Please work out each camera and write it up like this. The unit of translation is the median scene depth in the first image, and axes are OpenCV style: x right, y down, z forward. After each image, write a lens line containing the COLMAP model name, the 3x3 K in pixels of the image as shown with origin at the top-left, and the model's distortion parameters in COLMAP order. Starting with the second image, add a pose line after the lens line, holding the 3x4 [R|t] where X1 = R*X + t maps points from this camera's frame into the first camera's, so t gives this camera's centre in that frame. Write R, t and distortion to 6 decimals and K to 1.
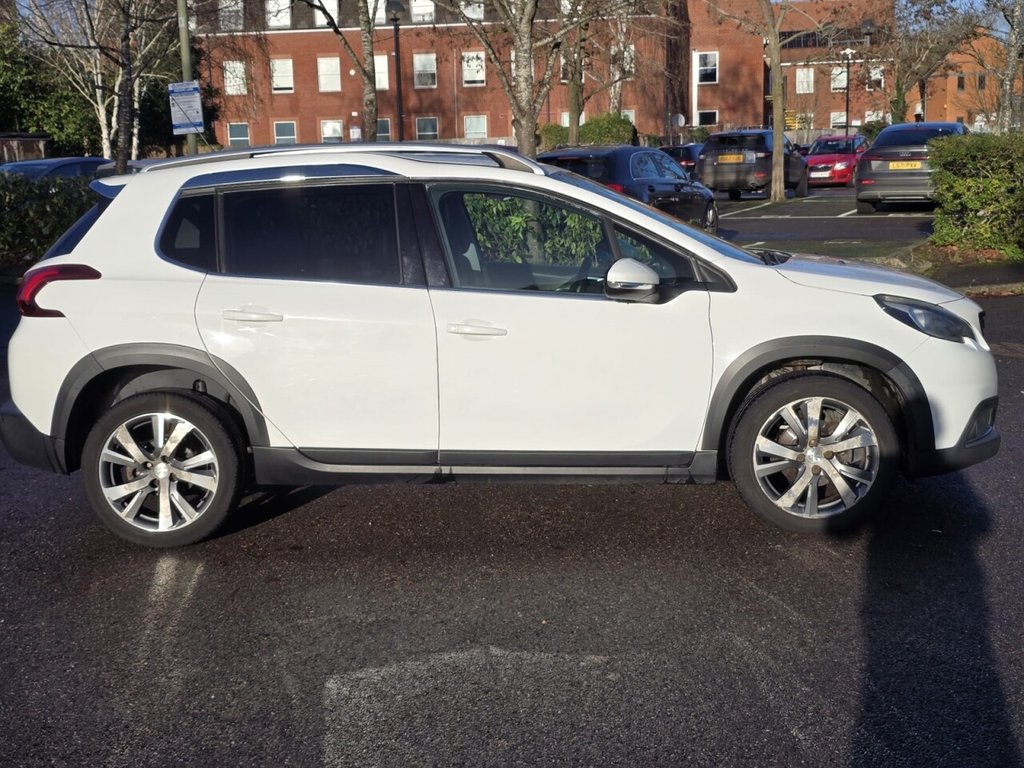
lens RADIAL K [[1438.2, 0, 512.0], [0, 1438.2, 384.0], [0, 0, 1]] dist [0.104895, -0.142029]
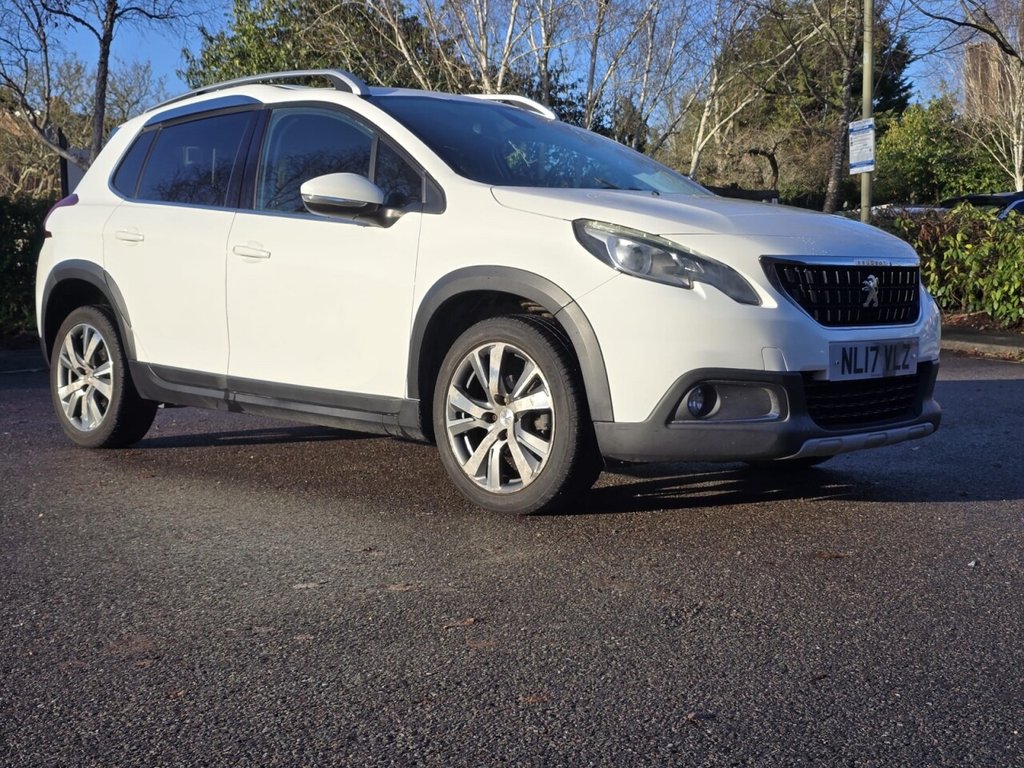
lens RADIAL K [[1438.2, 0, 512.0], [0, 1438.2, 384.0], [0, 0, 1]] dist [0.104895, -0.142029]
pose [[0.740719, 0.082365, -0.666747, 0.720618], [-0.128171, 0.991552, -0.019902, 0.045072], [0.659476, 0.100199, 0.745018, 0.386566]]
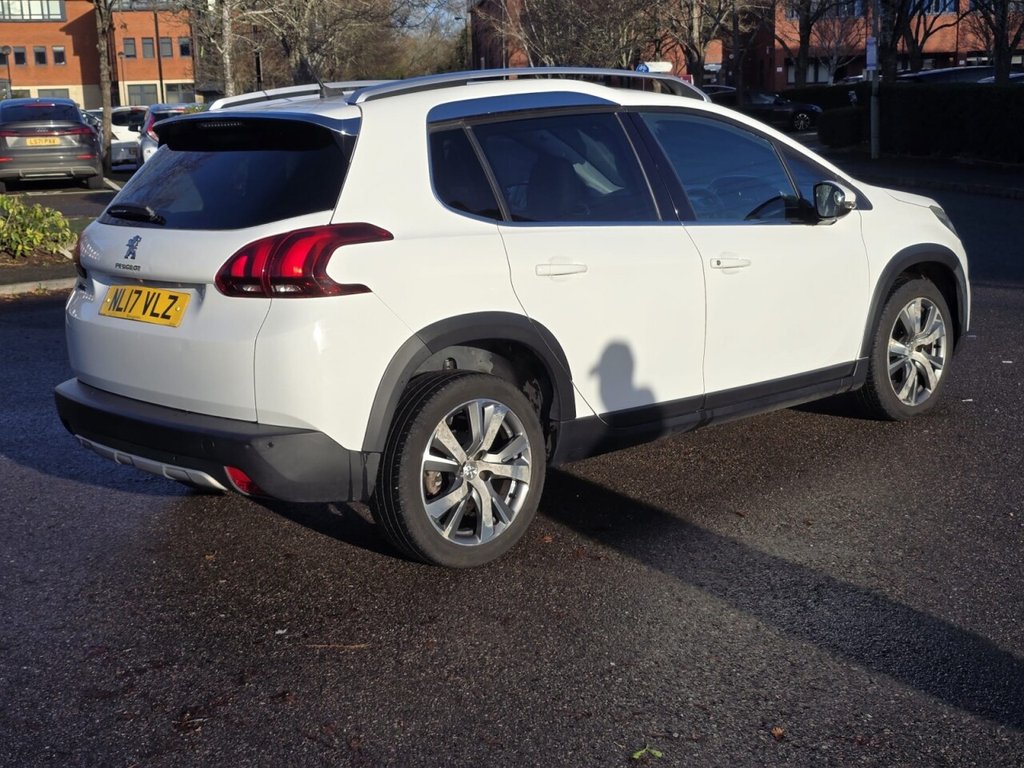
lens RADIAL K [[1438.2, 0, 512.0], [0, 1438.2, 384.0], [0, 0, 1]] dist [0.104895, -0.142029]
pose [[0.693016, -0.136375, 0.707906, -0.781677], [0.132754, 0.989293, 0.060621, -0.033492], [-0.708594, 0.051966, 0.703700, 0.411176]]
